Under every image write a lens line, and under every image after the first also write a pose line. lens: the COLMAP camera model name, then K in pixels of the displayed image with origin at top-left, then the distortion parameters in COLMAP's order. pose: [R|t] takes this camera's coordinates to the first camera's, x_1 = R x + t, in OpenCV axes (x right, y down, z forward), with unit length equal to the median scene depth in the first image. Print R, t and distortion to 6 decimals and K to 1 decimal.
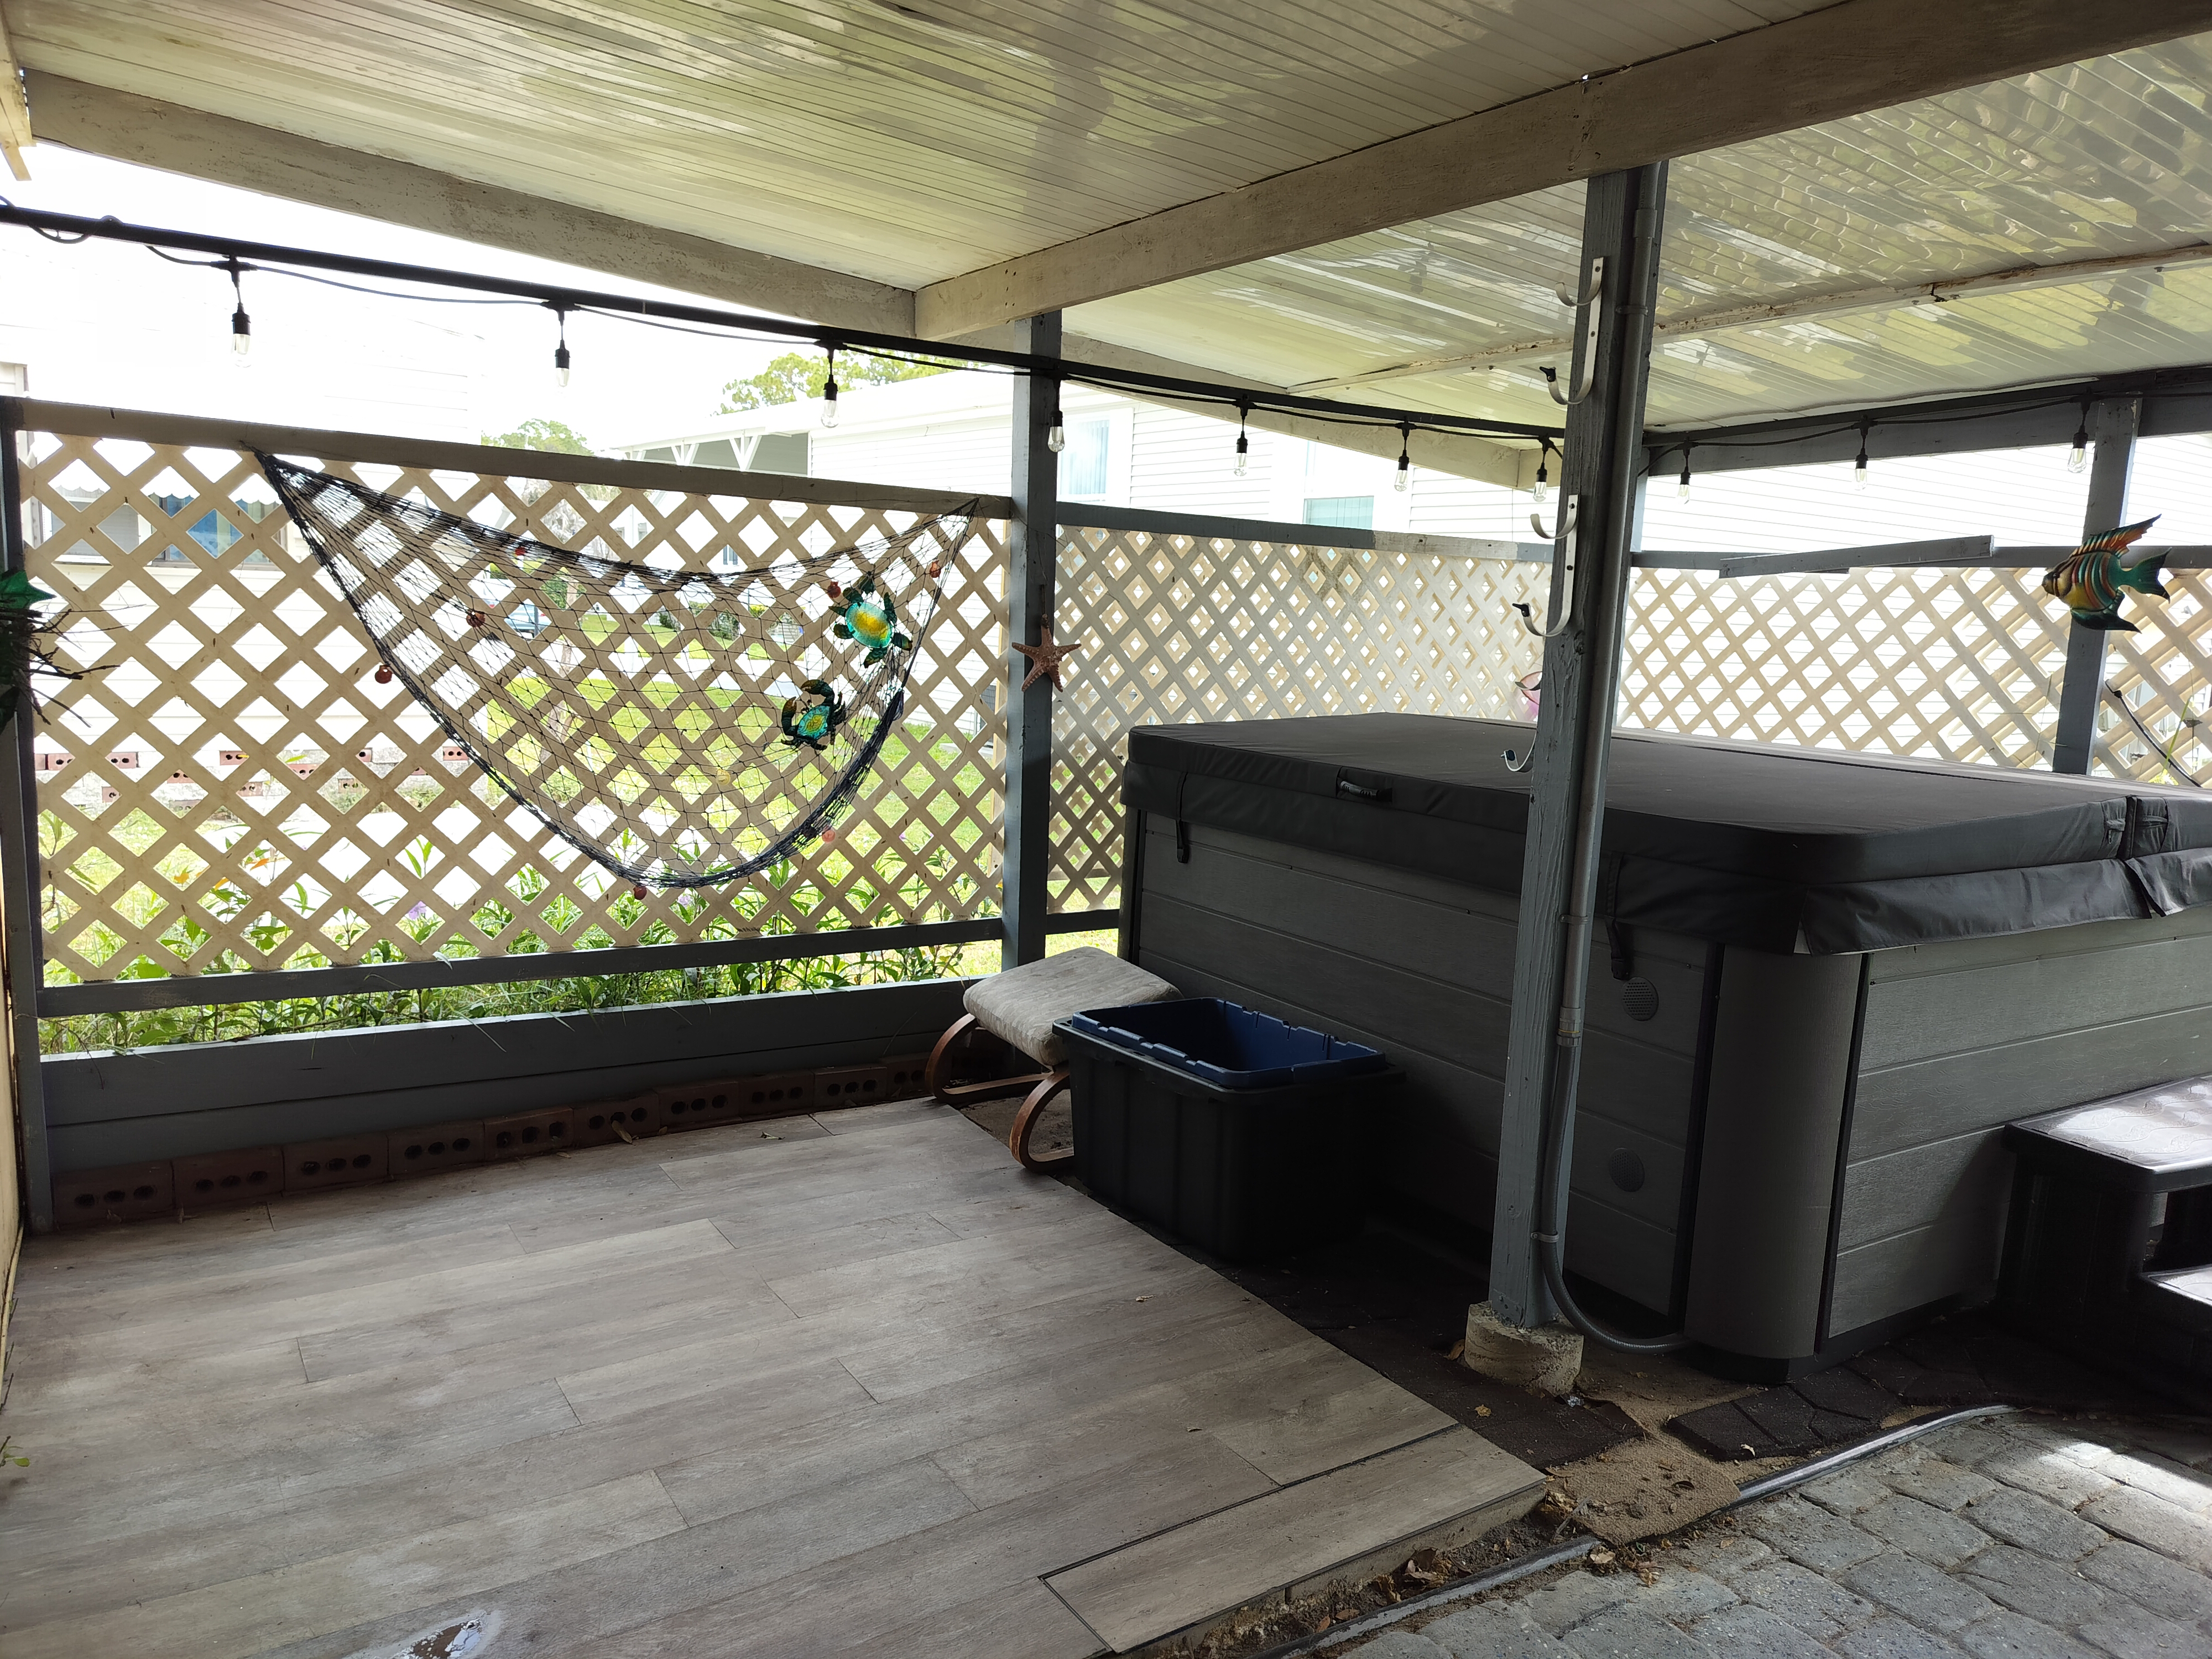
lens RADIAL K [[1573.1, 0, 1106.0], [0, 1573.1, 829.5], [0, 0, 1]] dist [0.082650, -0.123214]
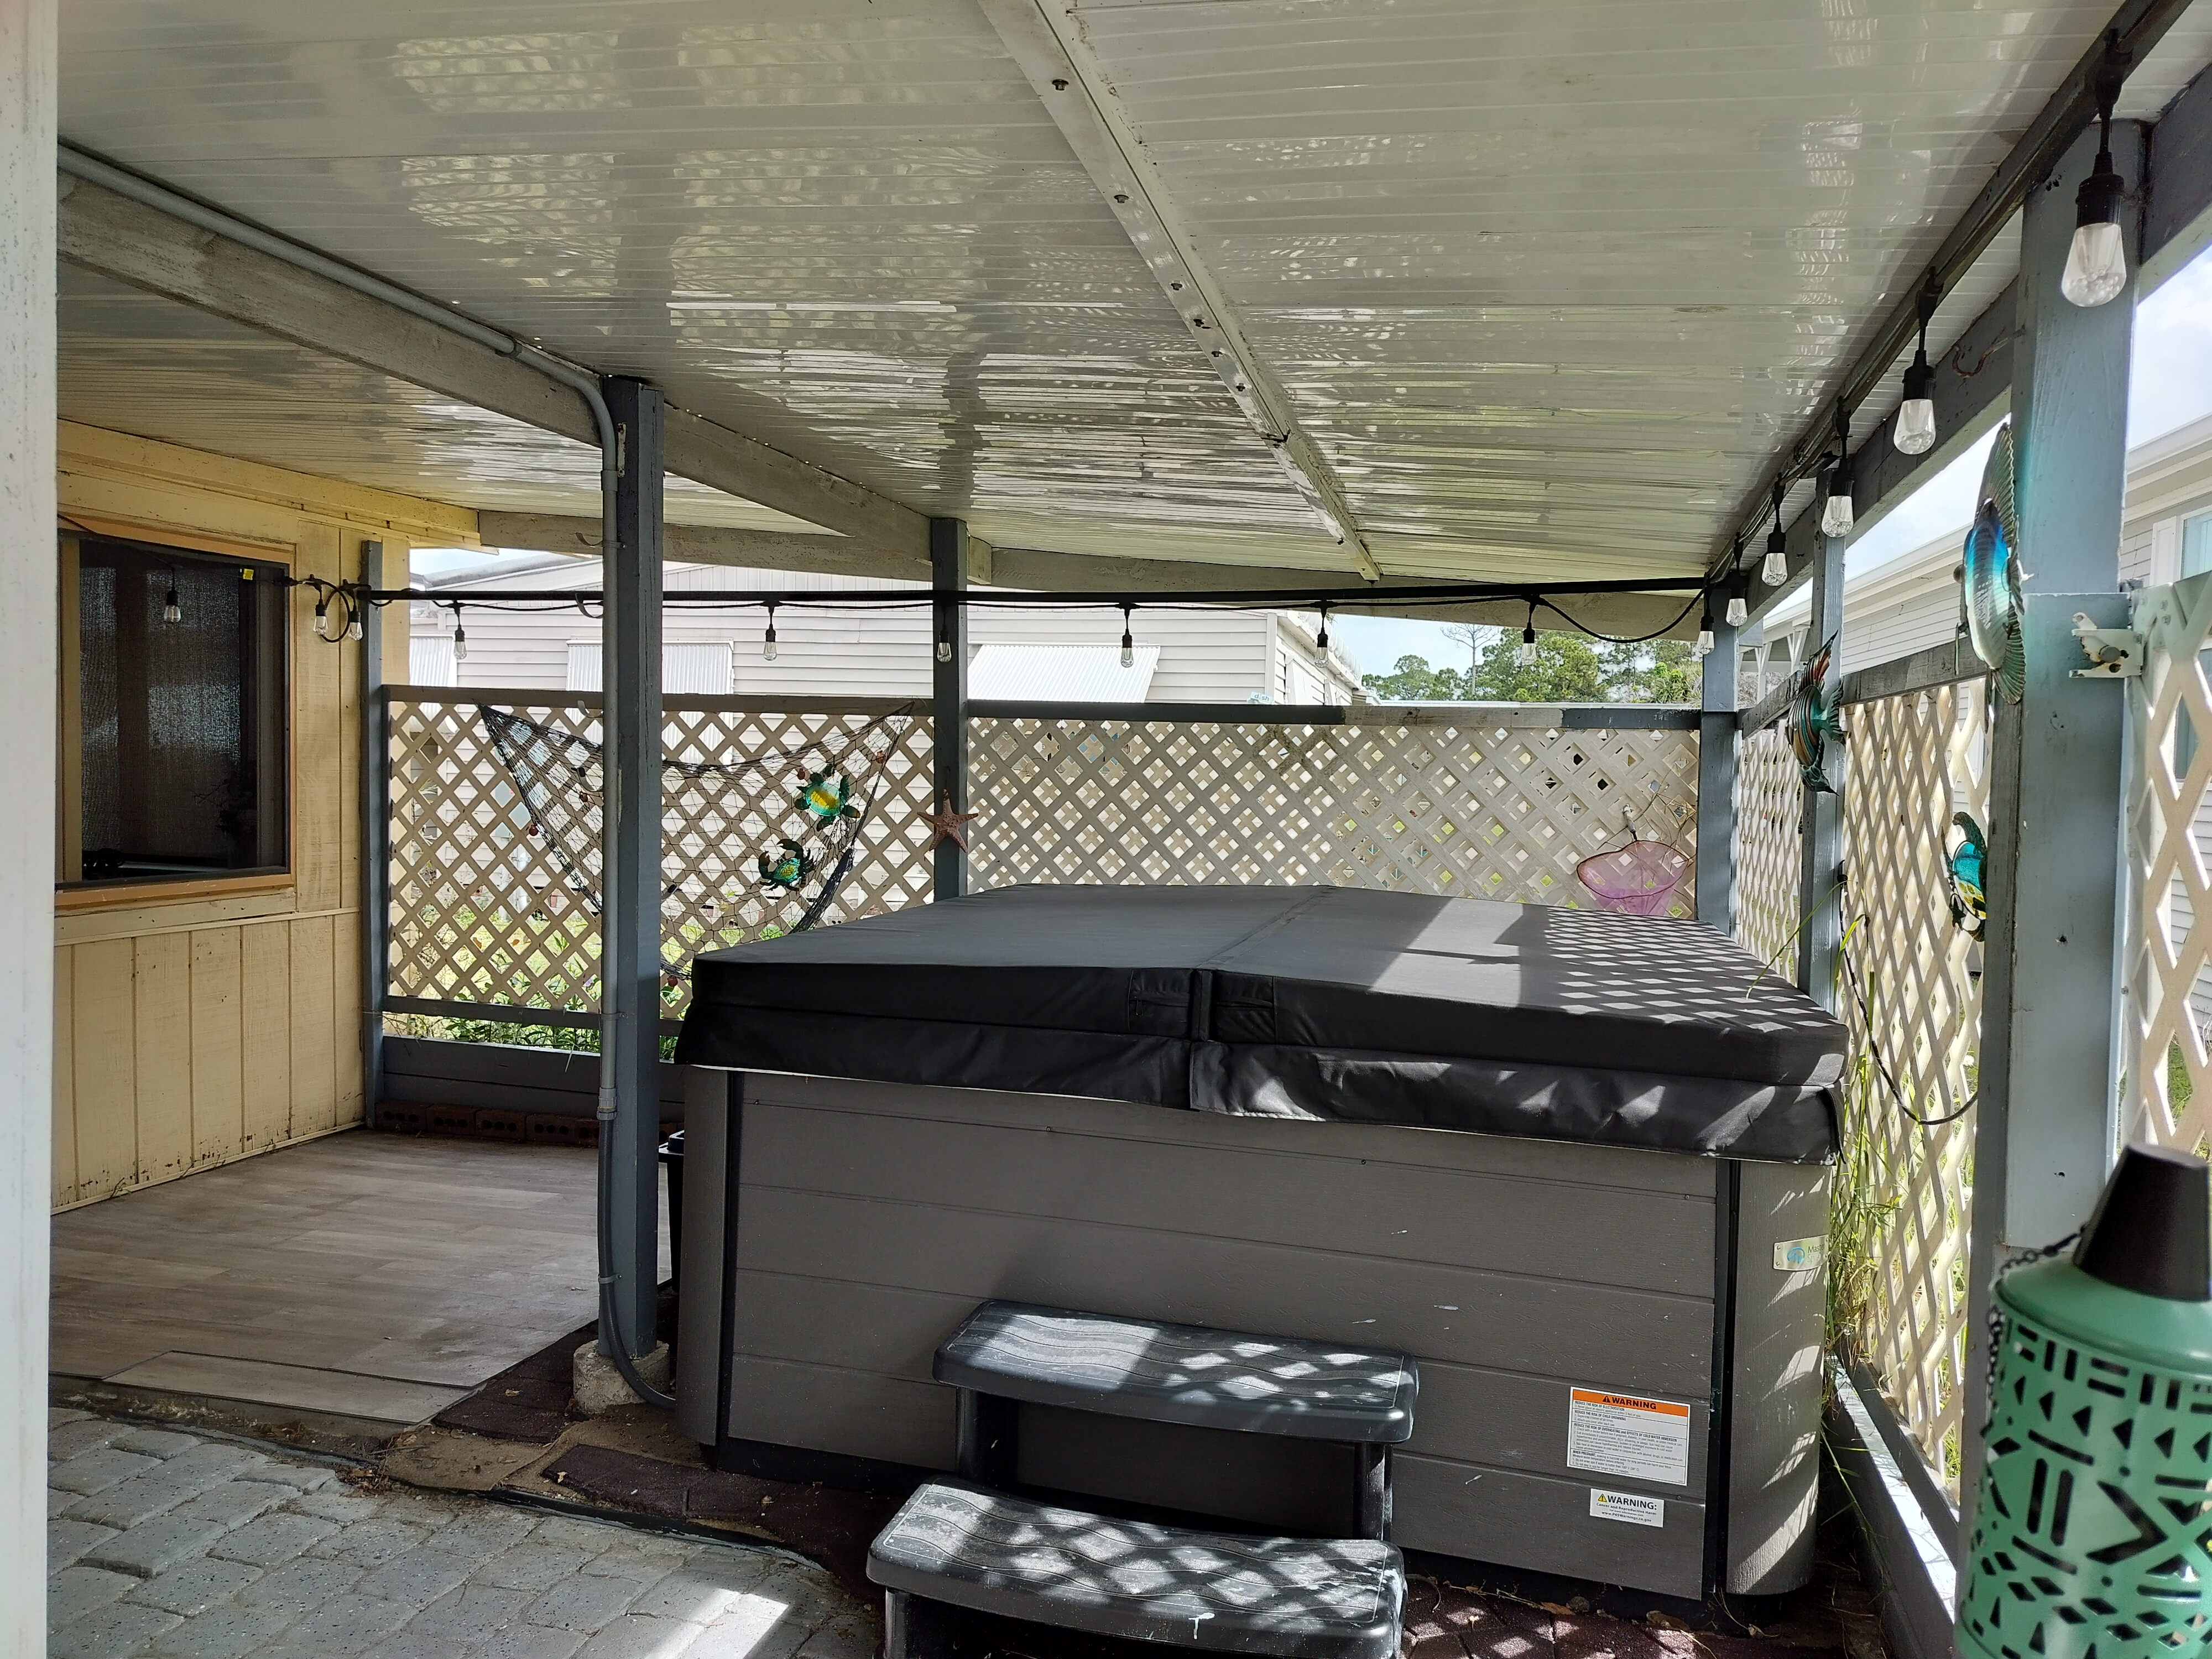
lens RADIAL K [[1550.6, 0, 1101.6], [0, 1550.6, 828.2], [0, 0, 1]] dist [0.081546, -0.115150]
pose [[0.666174, 0.000968, -0.745796, 1.060778], [-0.098366, 0.991377, -0.086578, -0.014772], [0.739281, 0.131037, 0.660525, 0.323917]]
